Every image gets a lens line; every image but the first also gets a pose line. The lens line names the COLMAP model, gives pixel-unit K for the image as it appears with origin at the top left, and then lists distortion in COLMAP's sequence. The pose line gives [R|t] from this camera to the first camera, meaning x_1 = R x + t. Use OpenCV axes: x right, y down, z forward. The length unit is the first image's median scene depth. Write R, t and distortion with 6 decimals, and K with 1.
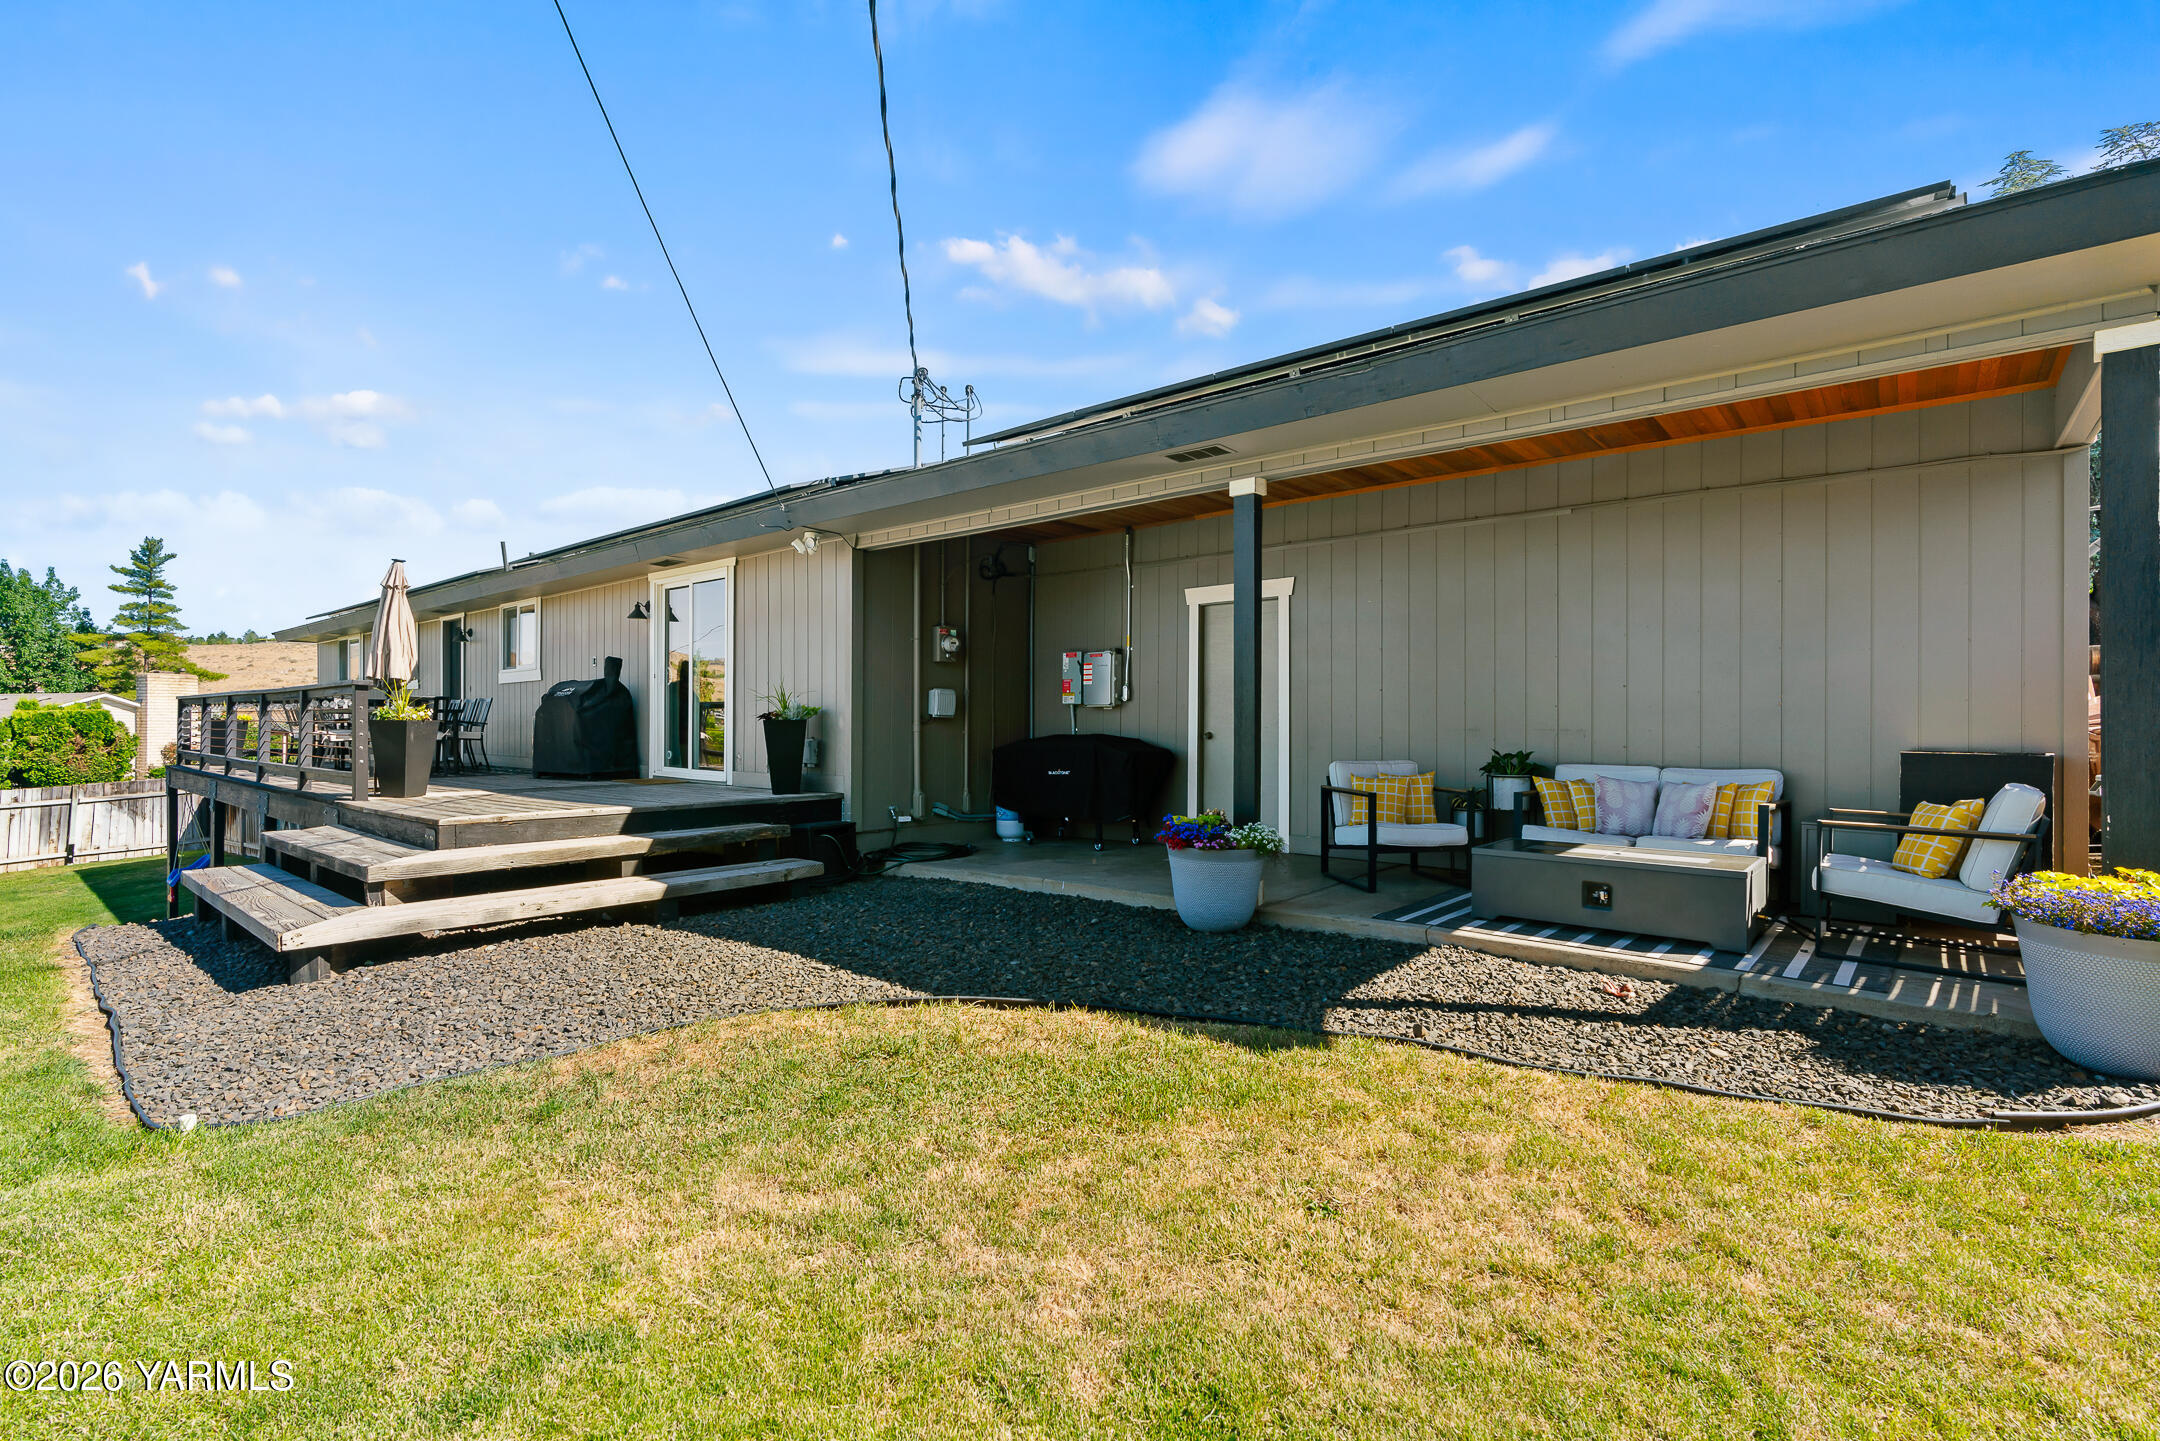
lens RADIAL K [[993.2, 0, 1080.0], [0, 993.2, 720.5], [0, 0, 1]] dist [-0.003558, 0.000261]
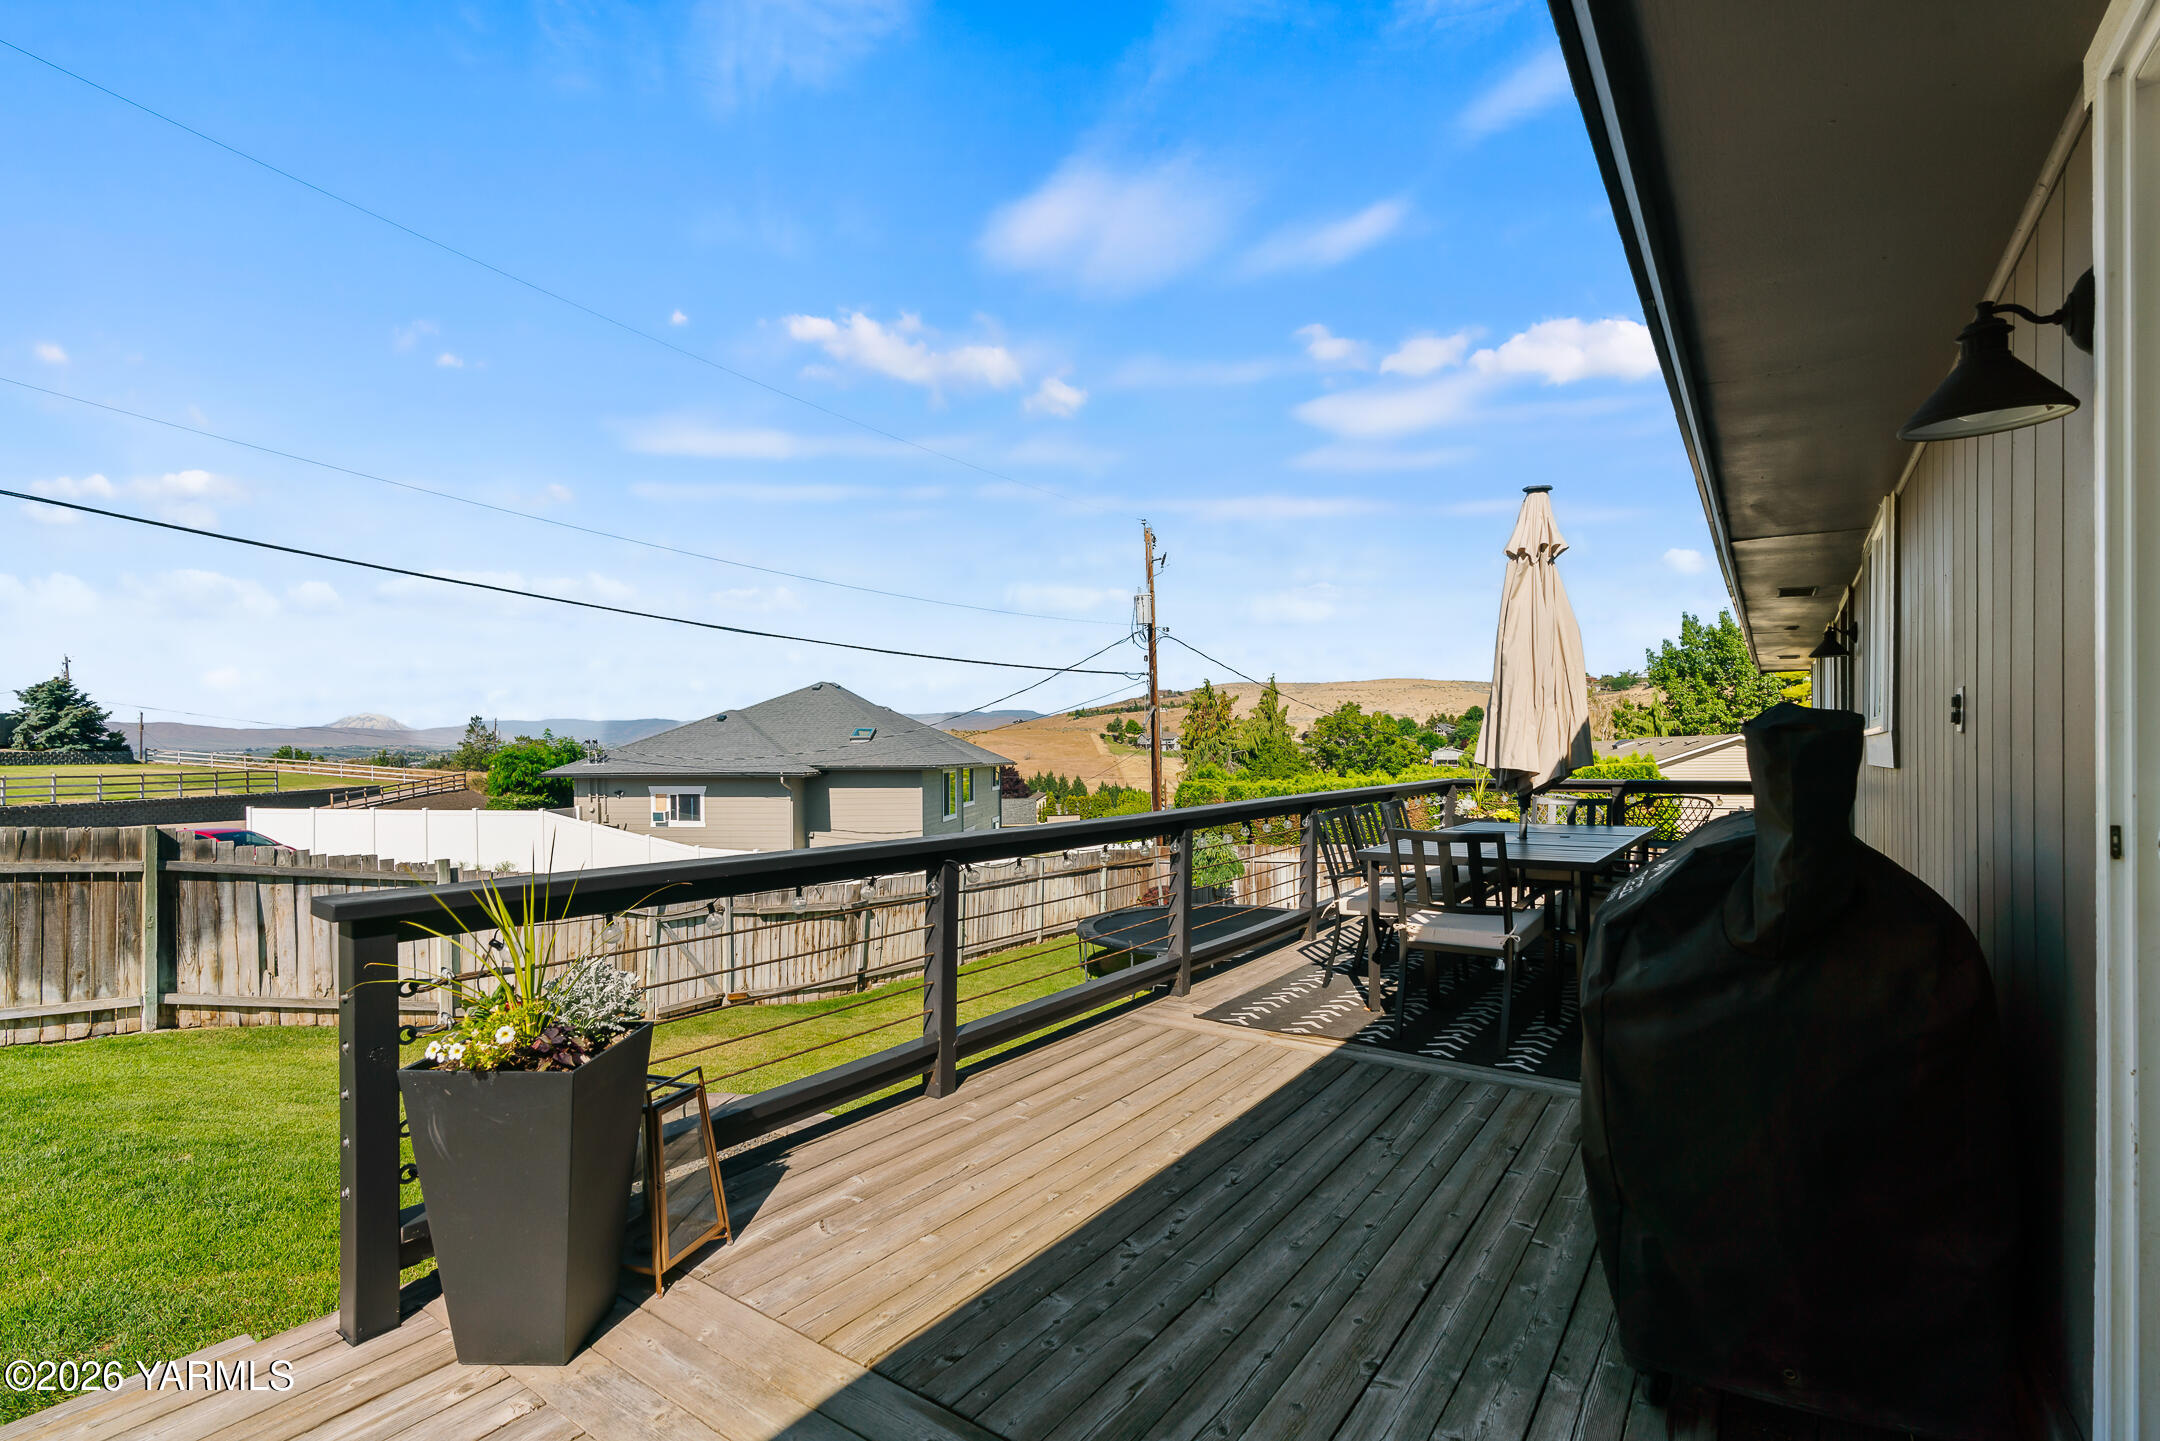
lens RADIAL K [[1002.7, 0, 1069.2], [0, 1002.7, 762.5], [0, 0, 1]] dist [-0.003446, -0.000247]
pose [[0.098952, 0.008205, -0.995058, -0.359782], [0.012026, 0.999883, 0.009441, -0.065498], [0.995020, -0.012901, 0.098842, 0.976847]]
